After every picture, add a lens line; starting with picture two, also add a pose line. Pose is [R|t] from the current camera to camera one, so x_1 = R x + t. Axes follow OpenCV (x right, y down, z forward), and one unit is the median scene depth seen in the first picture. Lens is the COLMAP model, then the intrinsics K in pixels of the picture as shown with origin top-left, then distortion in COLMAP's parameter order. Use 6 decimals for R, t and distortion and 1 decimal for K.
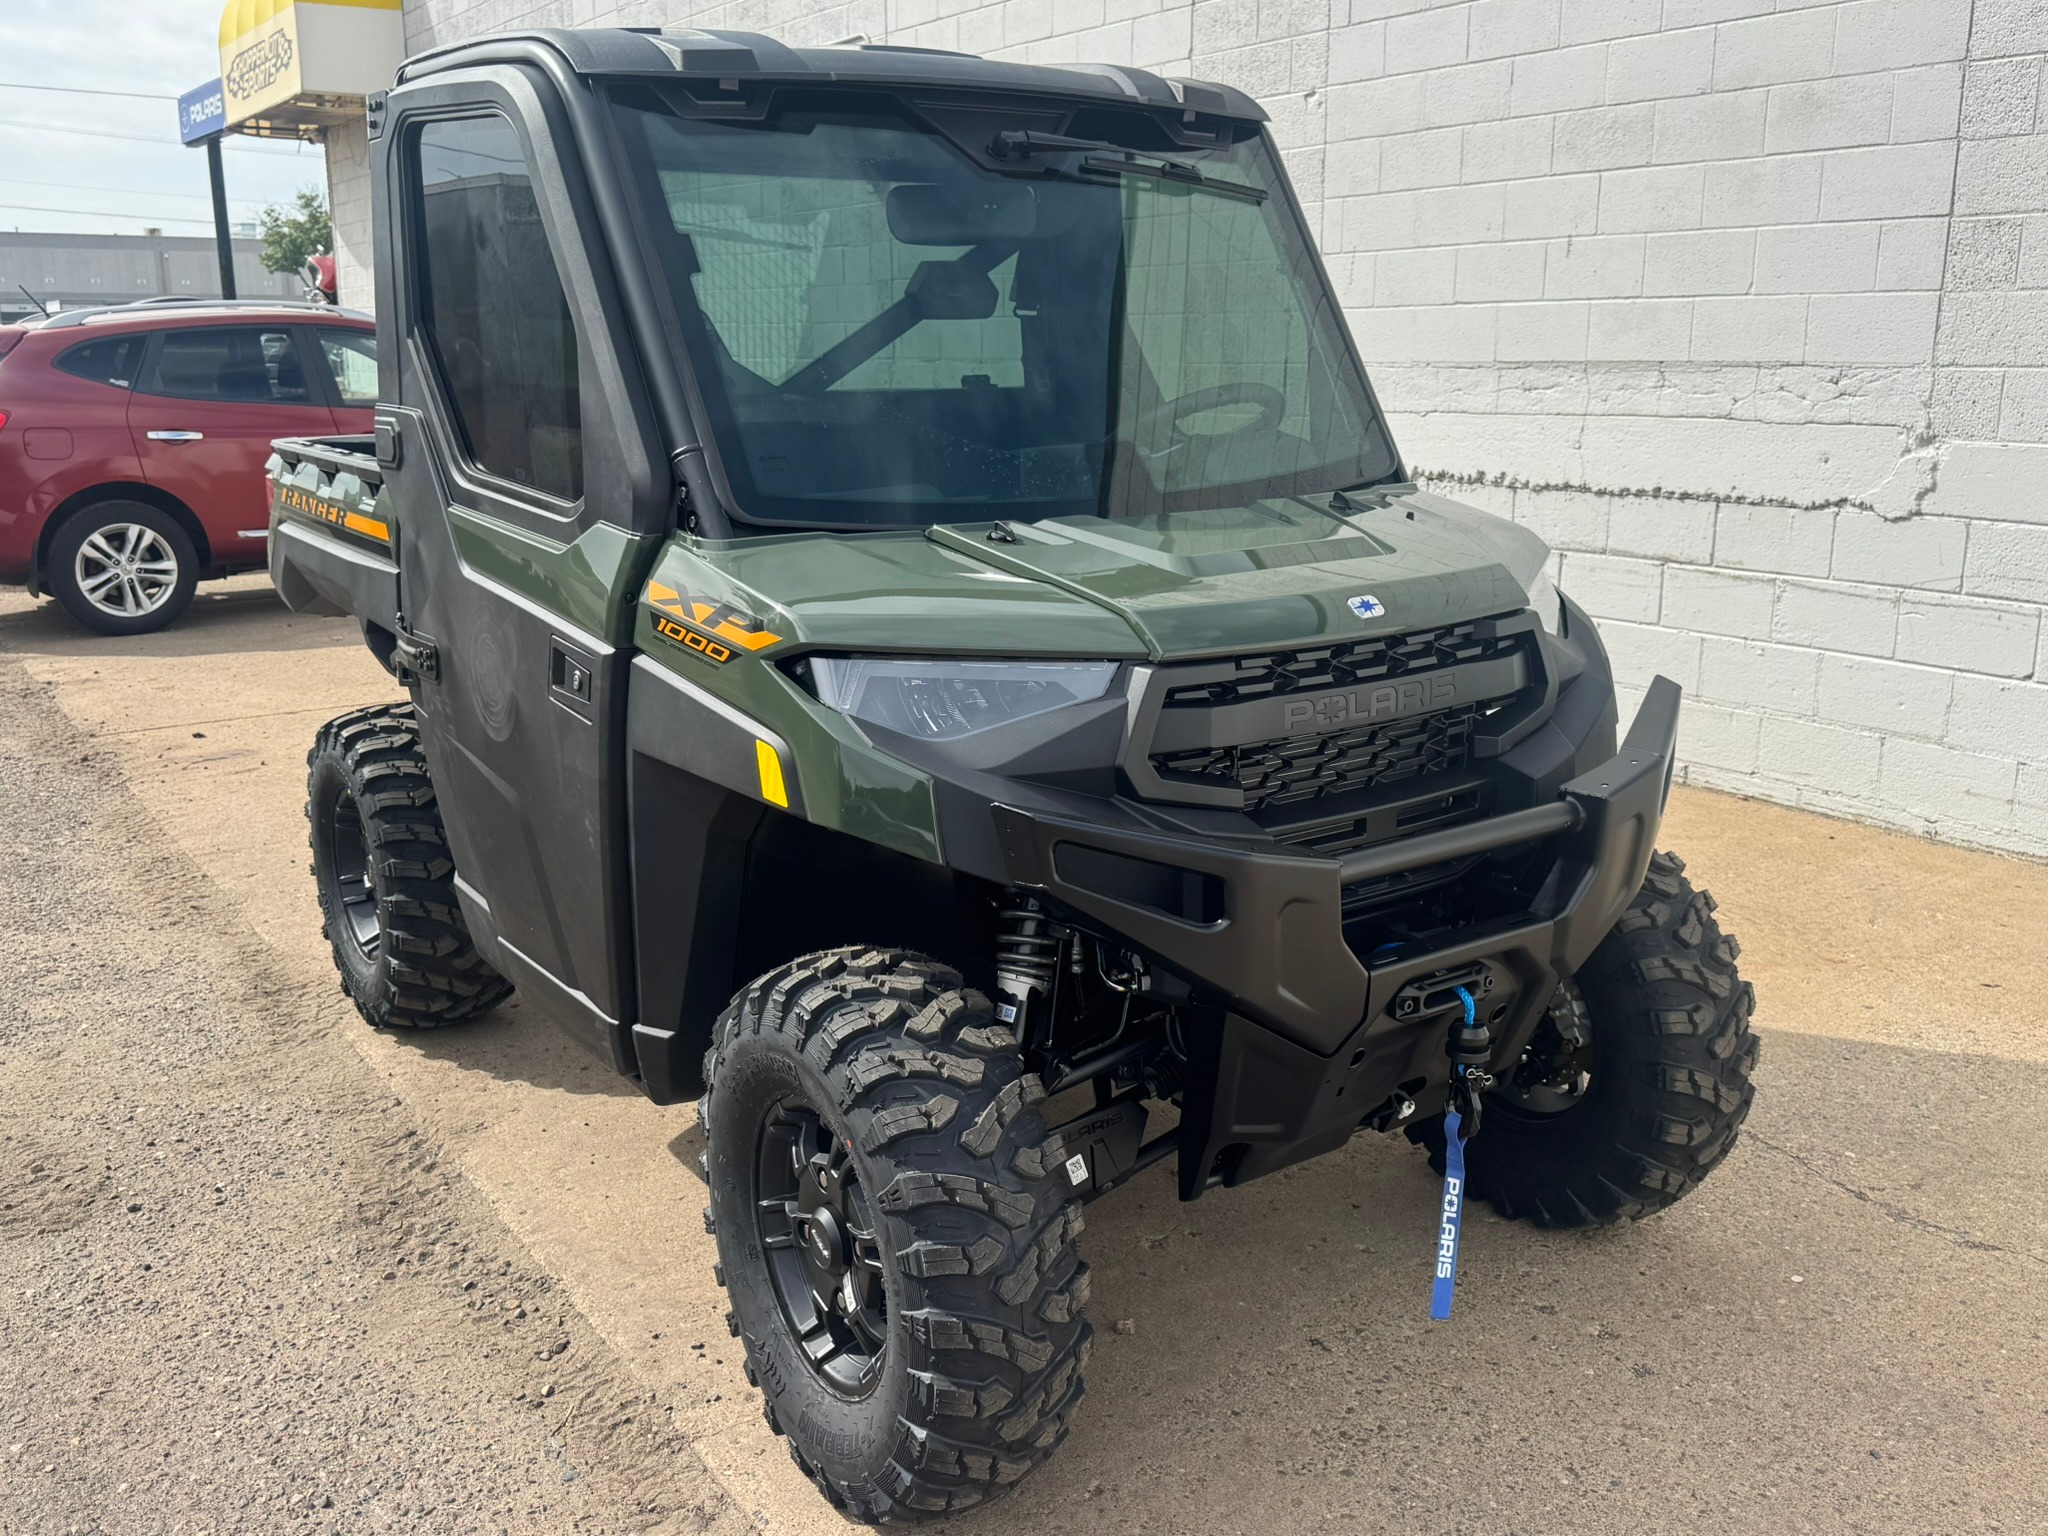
lens RADIAL K [[1821.2, 0, 1042.7], [0, 1821.2, 763.0], [0, 0, 1]] dist [0.059399, -0.084428]
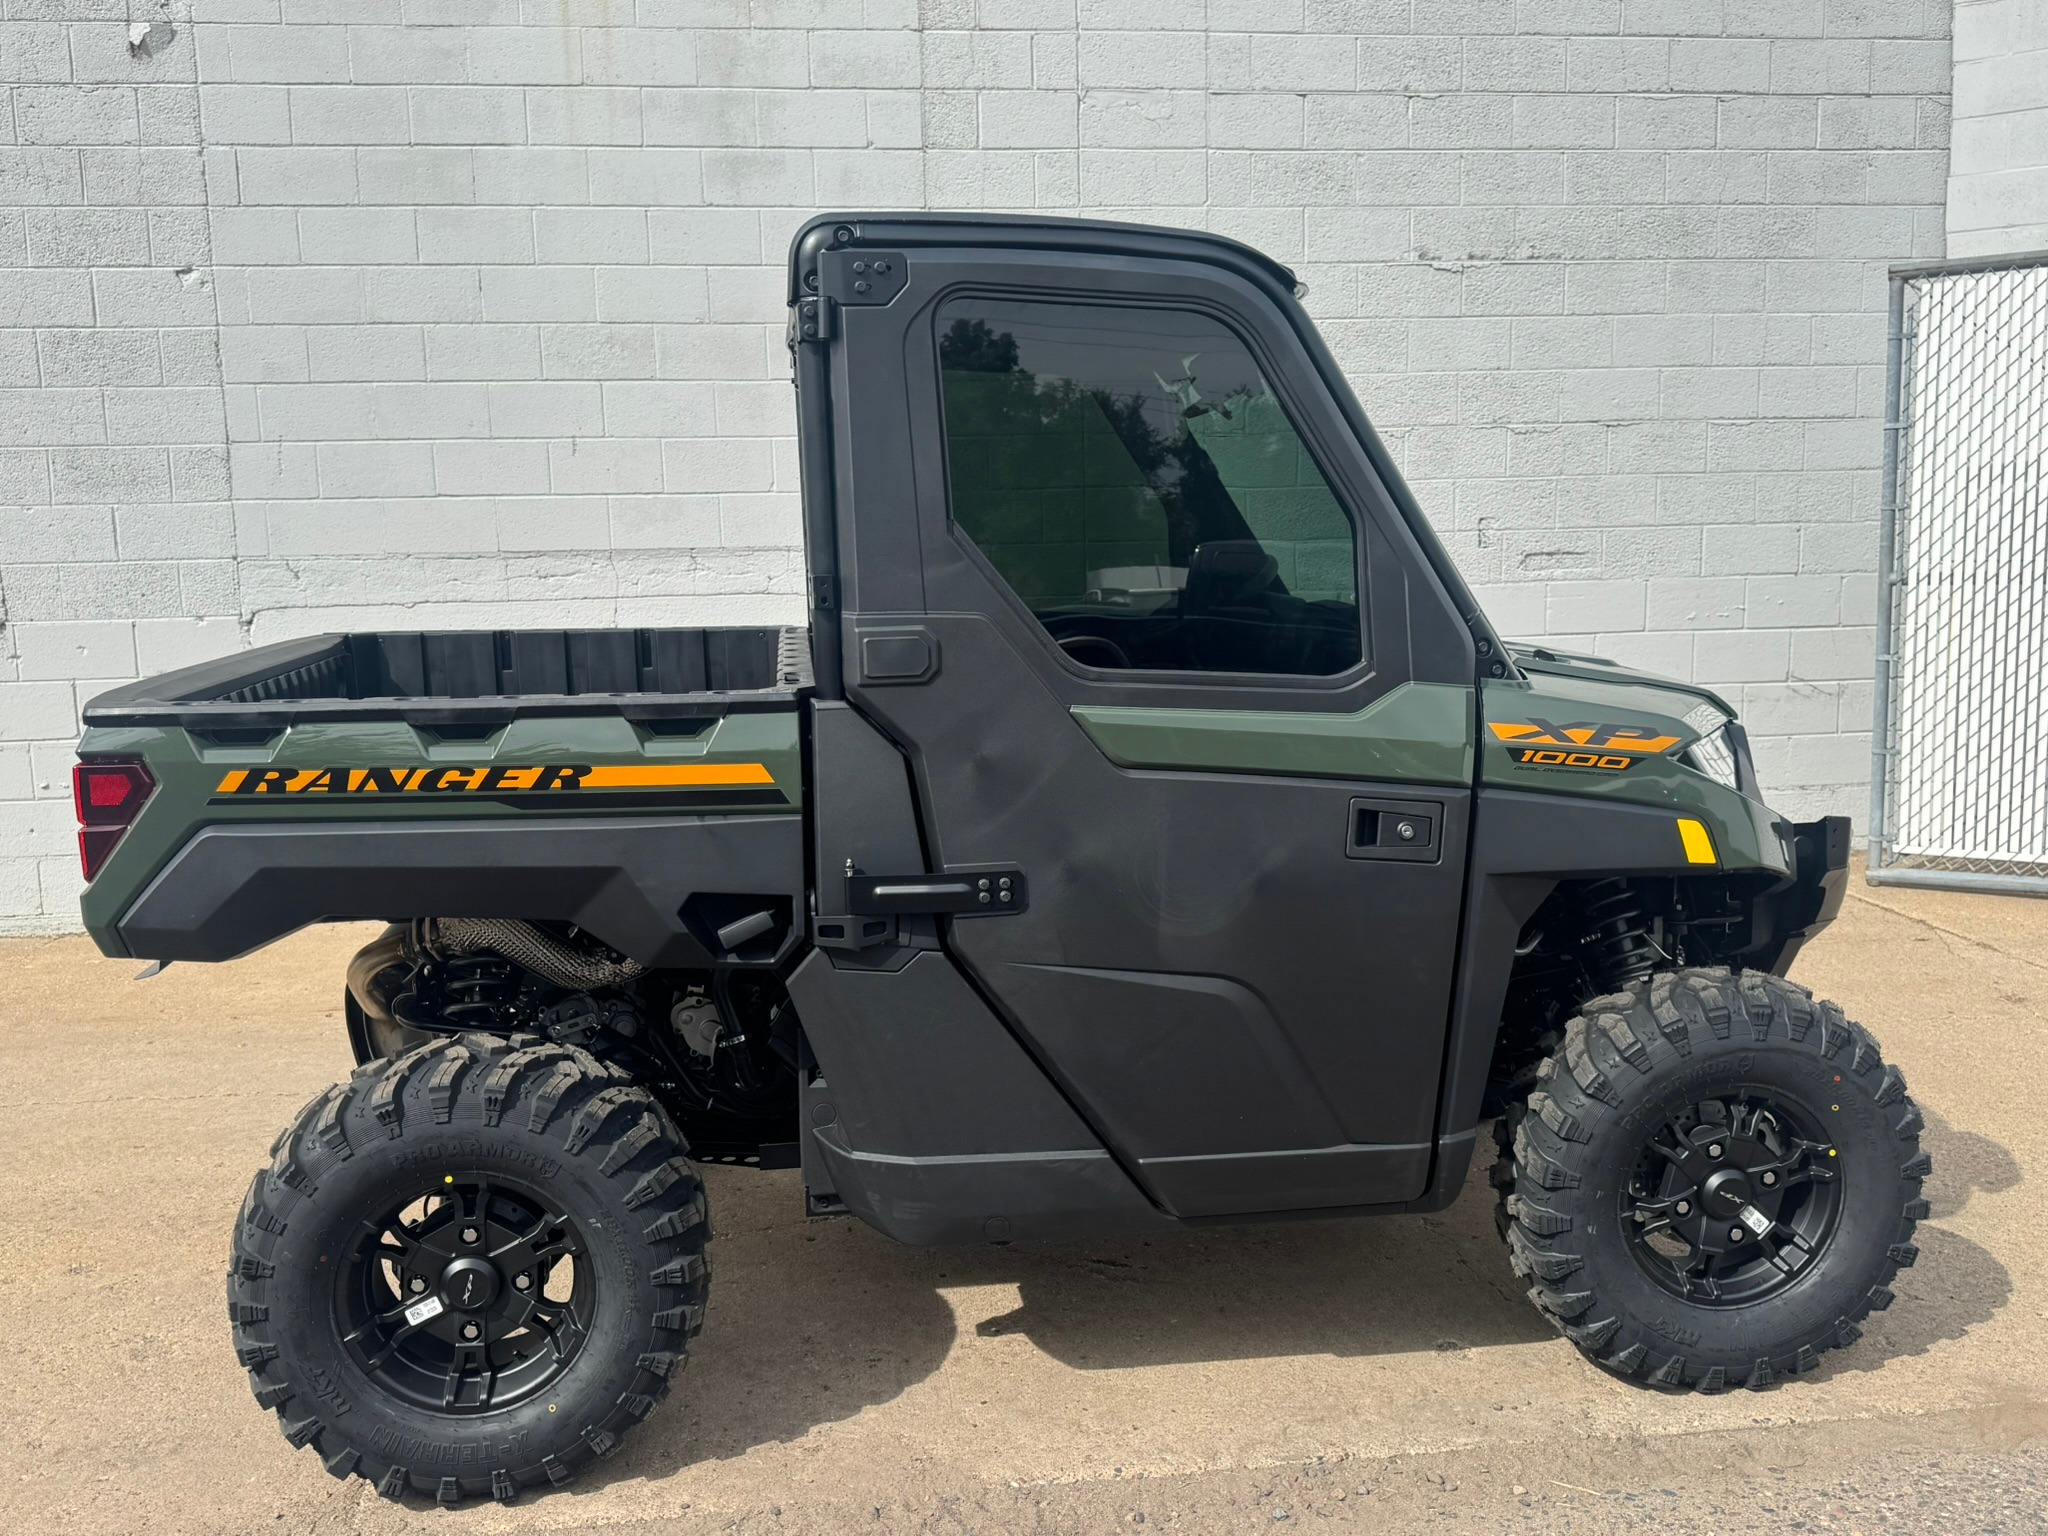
lens RADIAL K [[1821.2, 0, 1020.6], [0, 1821.2, 766.4], [0, 0, 1]] dist [0.059399, -0.084428]
pose [[0.457559, -0.129611, 0.879682, -0.592182], [0.219898, 0.975083, 0.029289, -0.074568], [-0.861559, 0.180039, 0.474659, 0.309895]]
